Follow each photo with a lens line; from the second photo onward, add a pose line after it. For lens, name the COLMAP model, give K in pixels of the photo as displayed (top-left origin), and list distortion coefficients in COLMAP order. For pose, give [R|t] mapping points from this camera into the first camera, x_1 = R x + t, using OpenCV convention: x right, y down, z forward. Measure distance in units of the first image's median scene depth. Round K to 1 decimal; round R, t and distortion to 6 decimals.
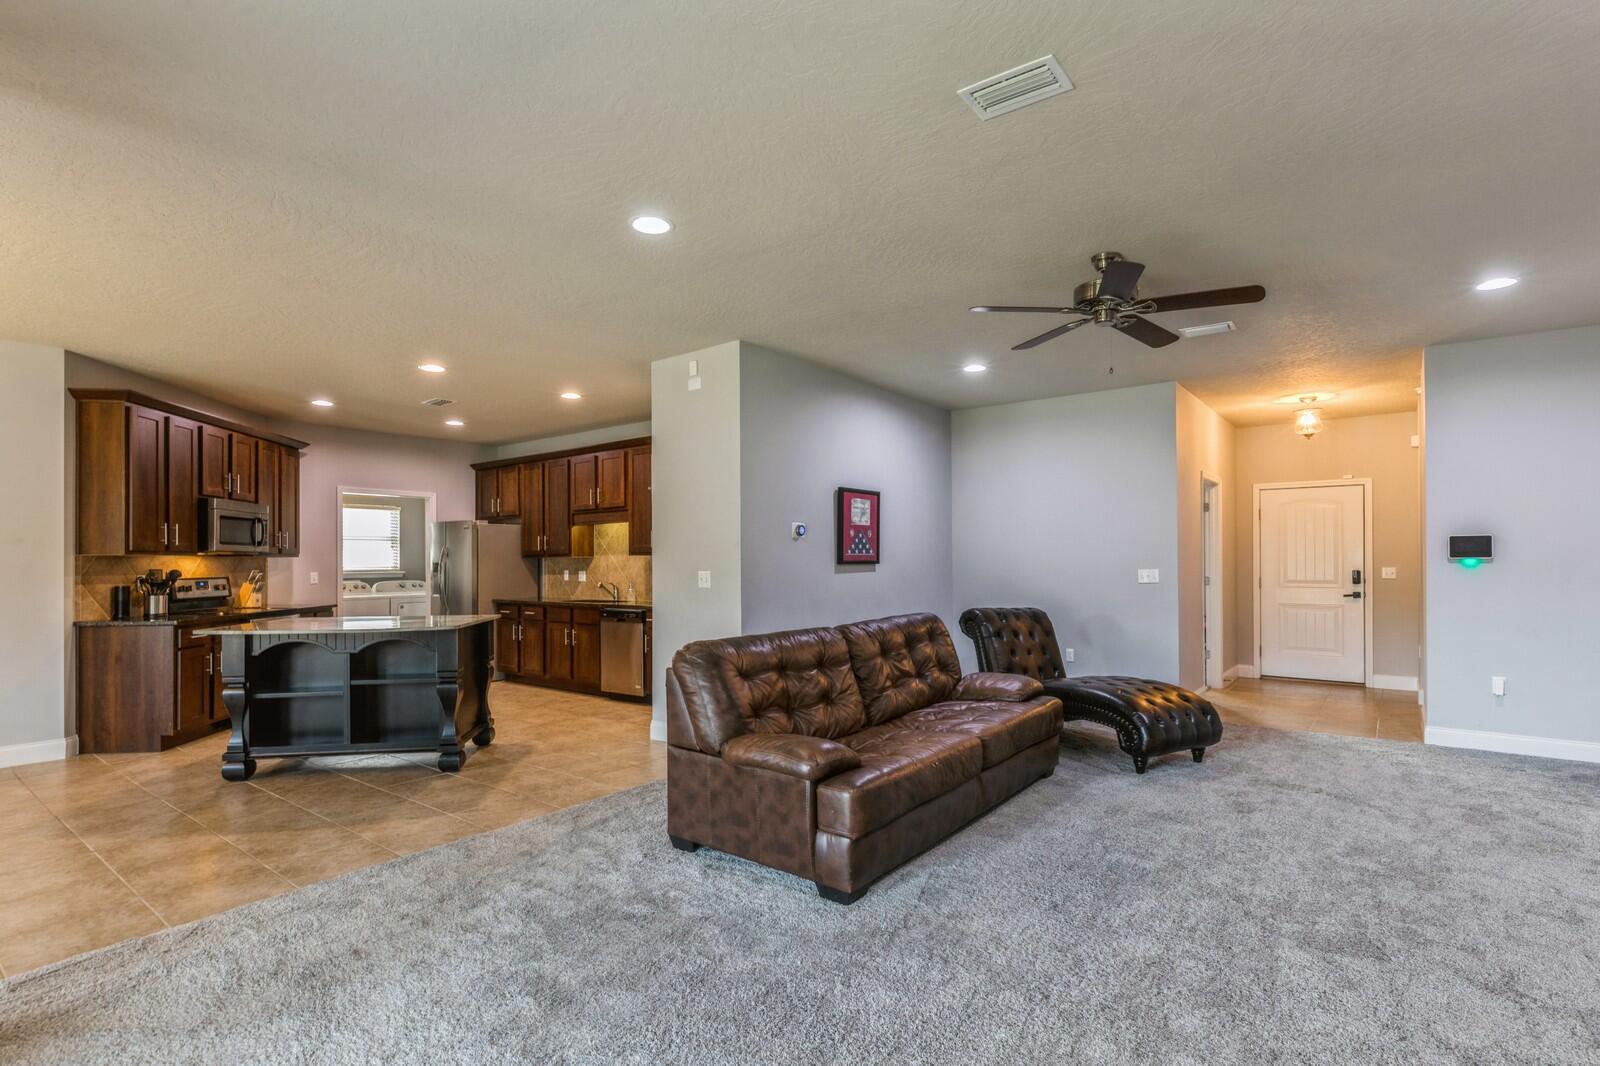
lens RADIAL K [[774.5, 0, 805.3], [0, 774.5, 556.3], [0, 0, 1]] dist [-0.000458, 0.000013]
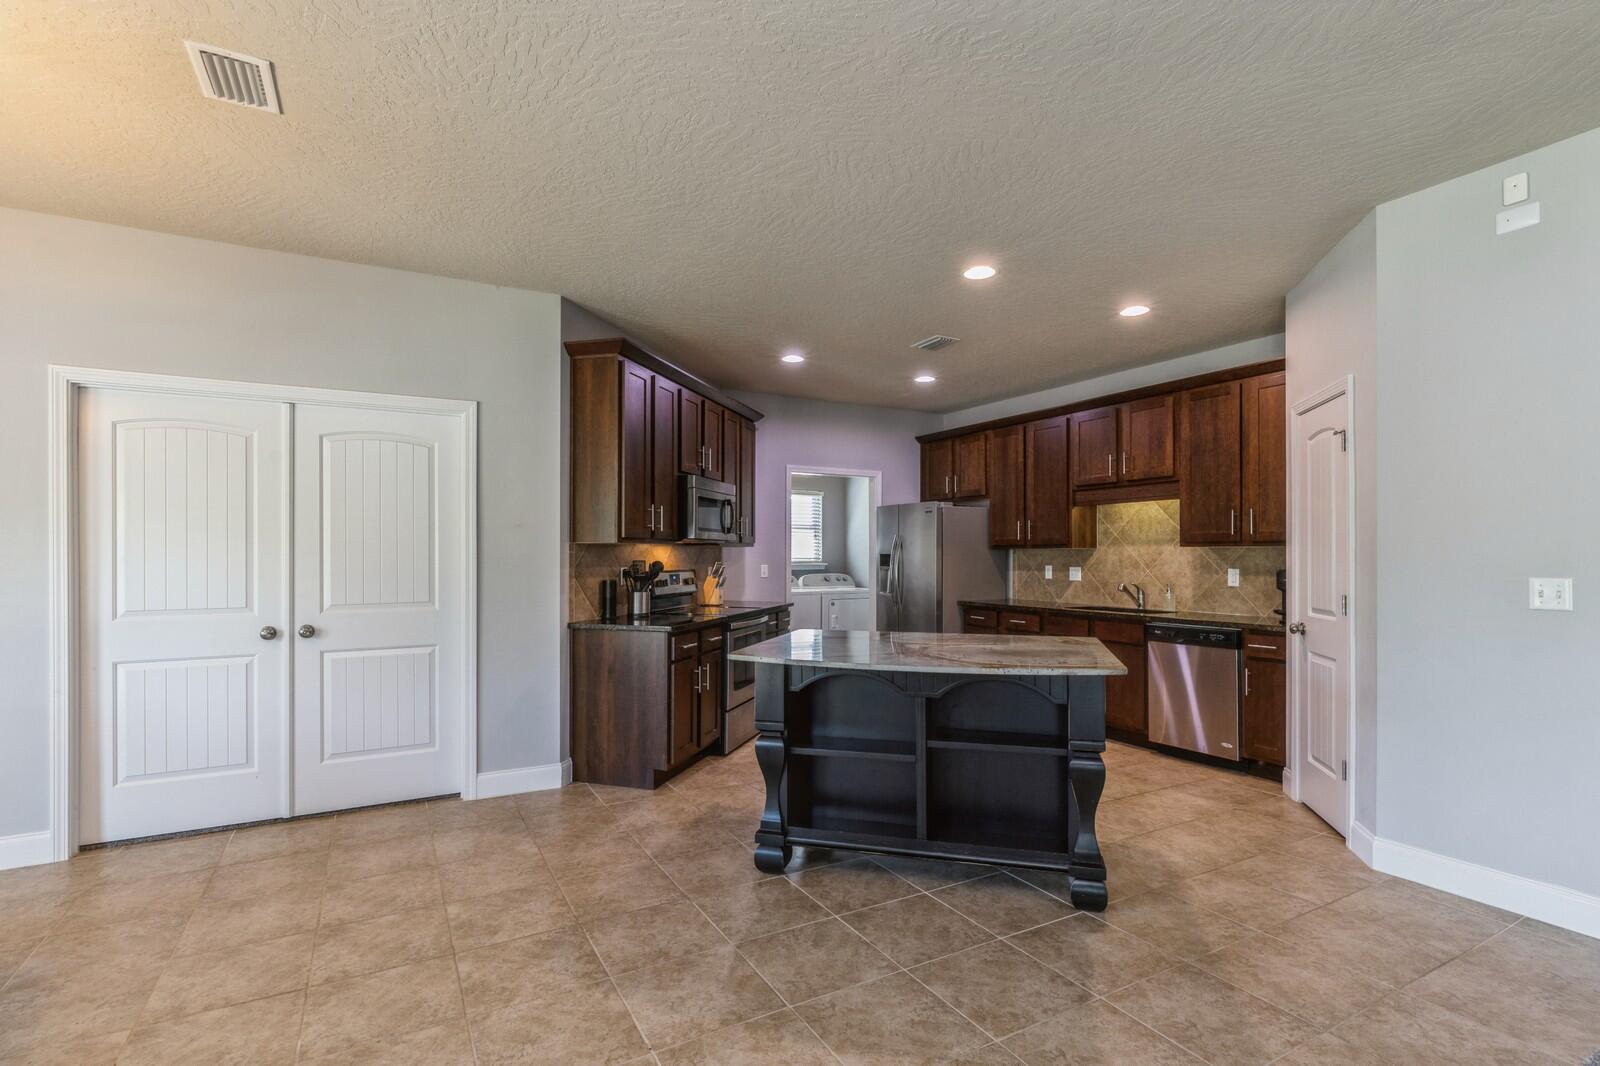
lens RADIAL K [[763.5, 0, 800.9], [0, 763.5, 552.6], [0, 0, 1]] dist [-0.001716, -0.000290]
pose [[0.920178, 0.007425, -0.391430, -0.353612], [-0.004969, 0.999961, 0.007286, 0.001419], [0.391469, -0.004760, 0.920179, 0.307597]]
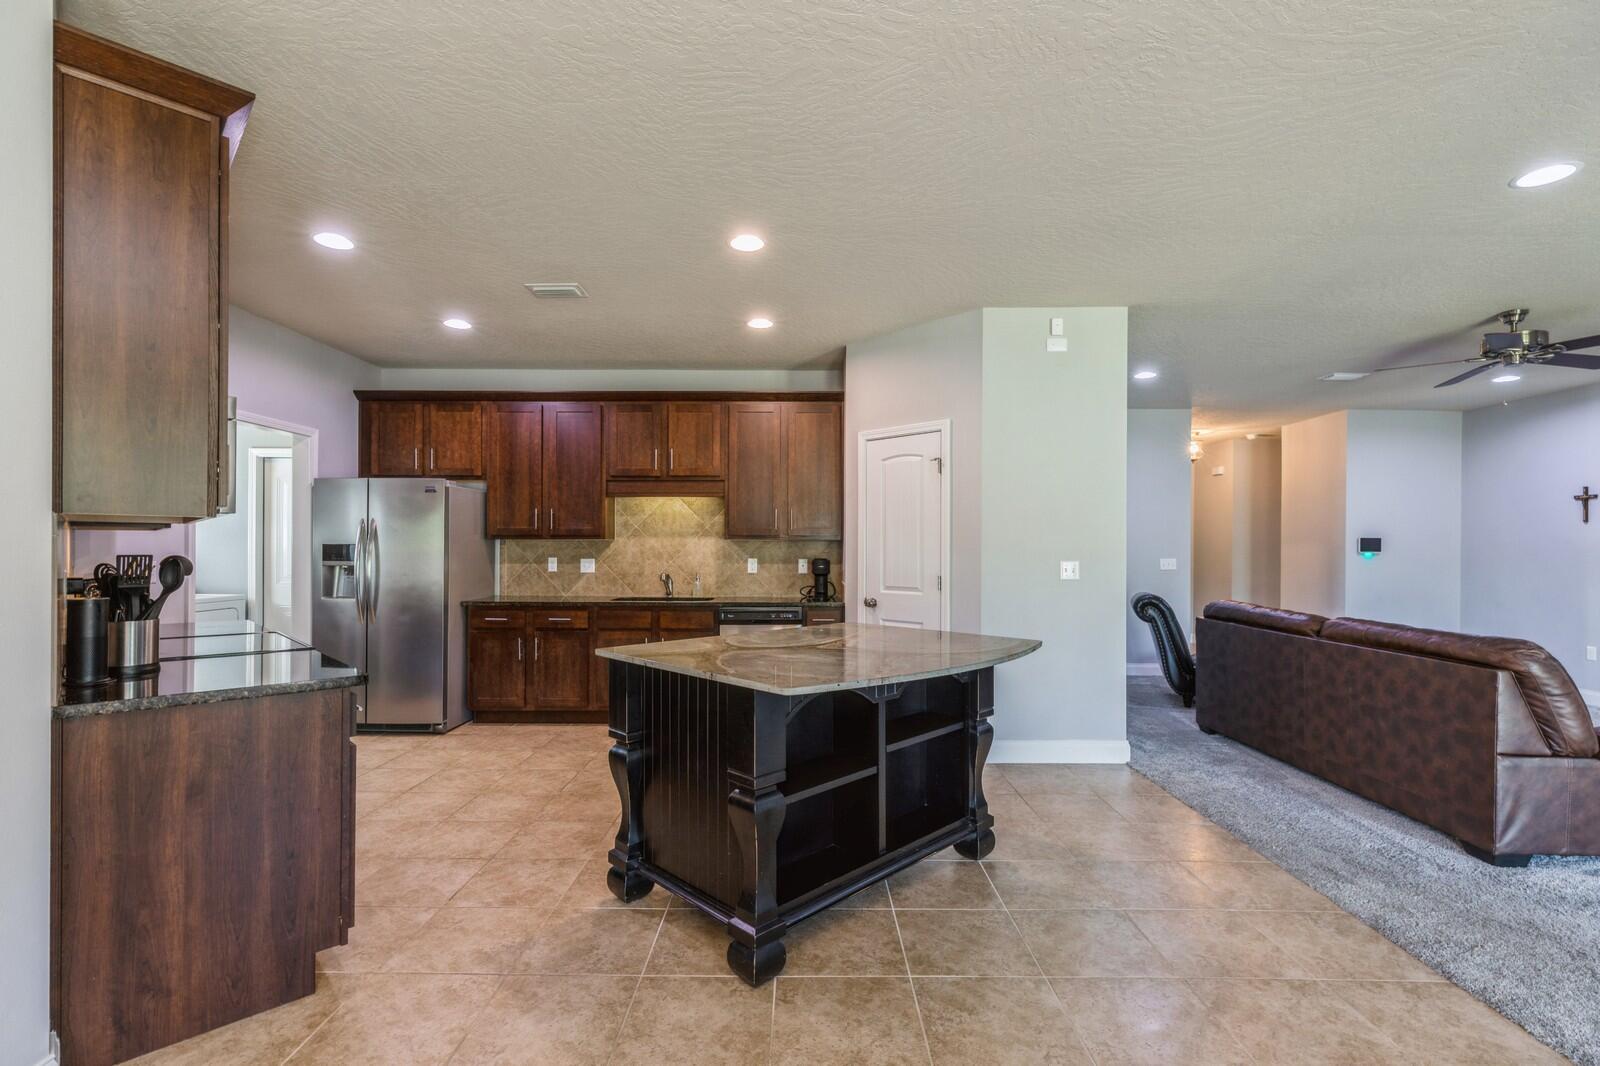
lens RADIAL K [[715.5, 0, 800.2], [0, 715.5, 549.2], [0, 0, 1]] dist [0.001506, 0.000291]
pose [[0.794587, 0.009230, 0.607081, -0.786121], [-0.014085, 0.999896, 0.003234, 0.007416], [-0.606987, -0.011121, 0.794634, 0.489443]]
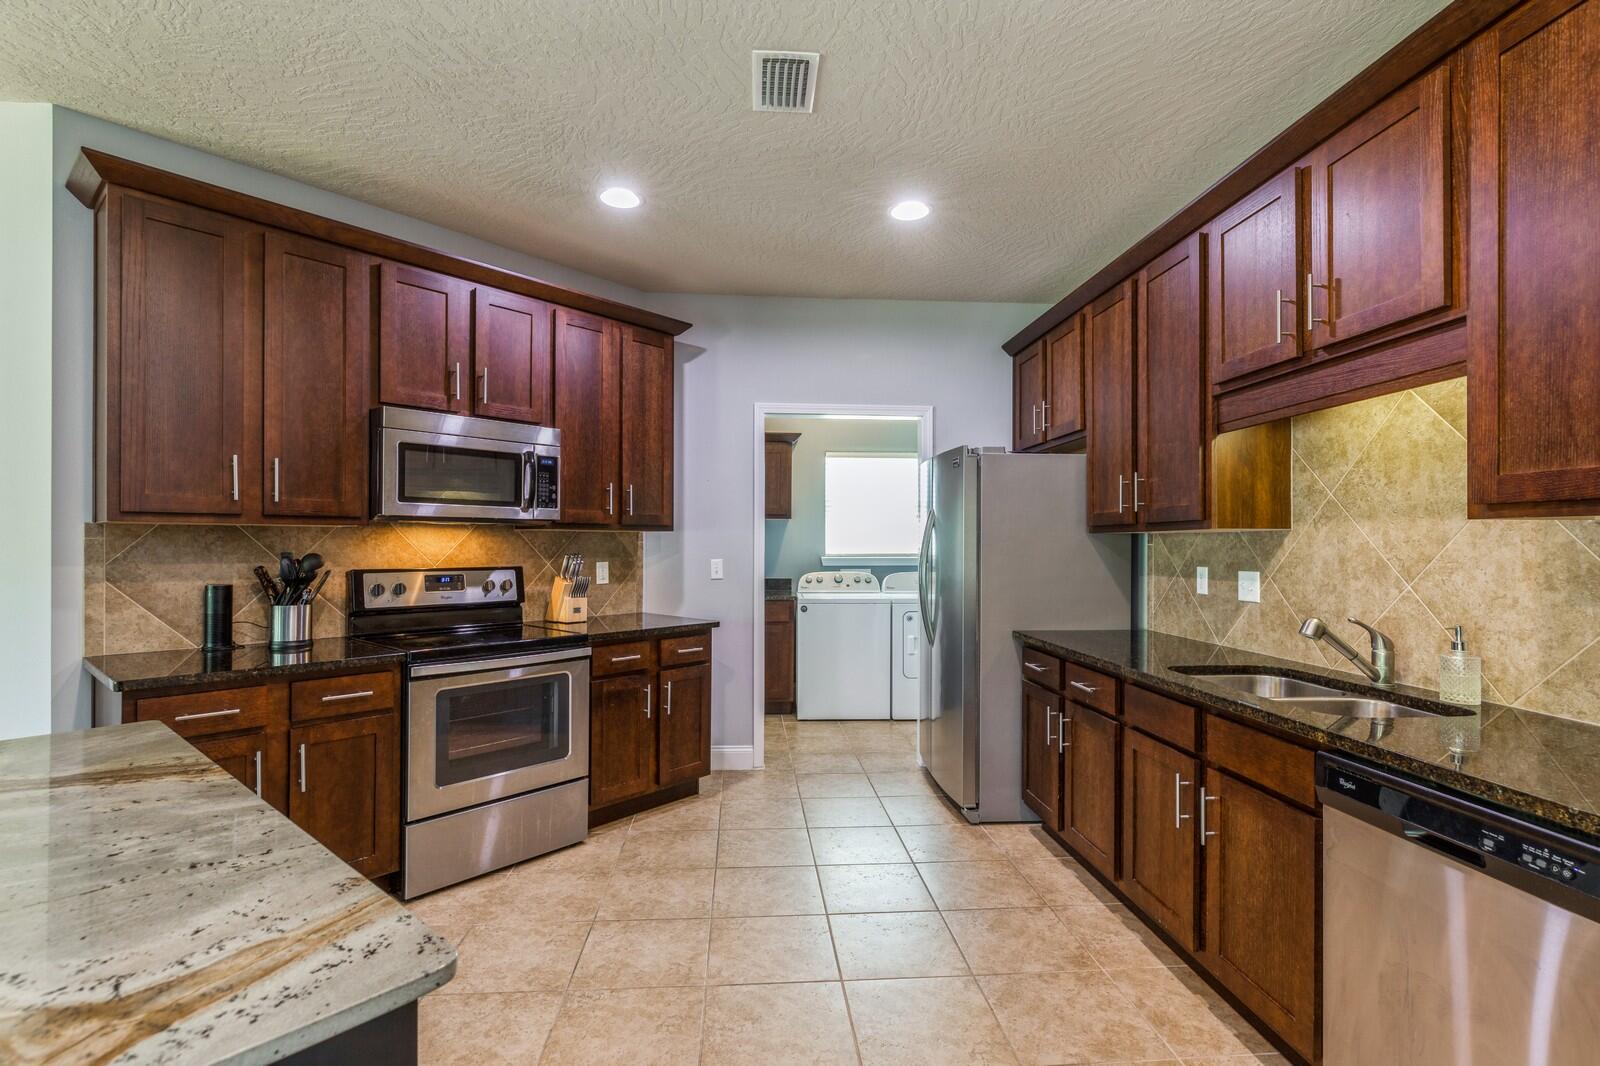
lens RADIAL K [[756.7, 0, 795.1], [0, 756.7, 541.7], [0, 0, 1]] dist [-0.001702, -0.000356]
pose [[0.666849, 0.006605, -0.745164, -0.252004], [-0.001276, 0.999969, 0.007722, 0.005507], [0.745192, -0.004198, 0.666837, 0.913325]]
